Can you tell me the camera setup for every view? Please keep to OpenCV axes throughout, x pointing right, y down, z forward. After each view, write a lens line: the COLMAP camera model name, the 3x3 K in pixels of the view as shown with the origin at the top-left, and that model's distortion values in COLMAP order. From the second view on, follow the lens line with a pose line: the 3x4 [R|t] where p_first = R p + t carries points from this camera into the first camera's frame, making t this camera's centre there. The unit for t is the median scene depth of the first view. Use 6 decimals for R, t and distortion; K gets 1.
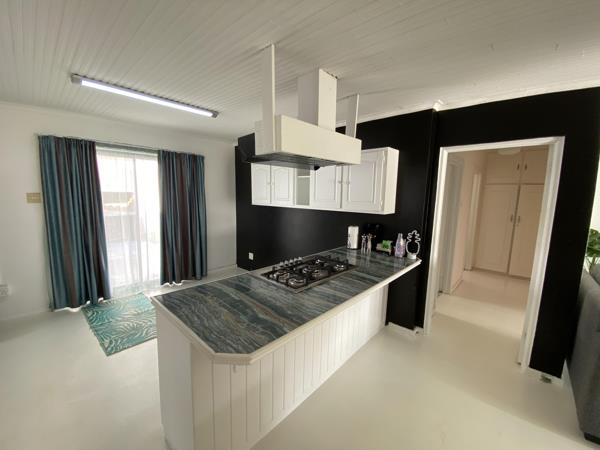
lens RADIAL K [[242.4, 0, 300.0], [0, 242.4, 225.0], [0, 0, 1]] dist [0.062609, -0.049619]
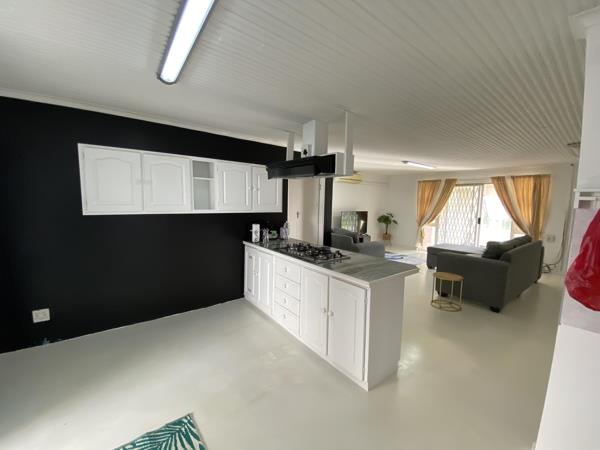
lens RADIAL K [[242.4, 0, 300.0], [0, 242.4, 225.0], [0, 0, 1]] dist [0.062609, -0.049619]
pose [[0.165436, -0.114789, 0.979517, -0.949016], [0.111343, 0.989027, 0.097098, -0.083587], [-0.979915, 0.092999, 0.176402, 0.555595]]
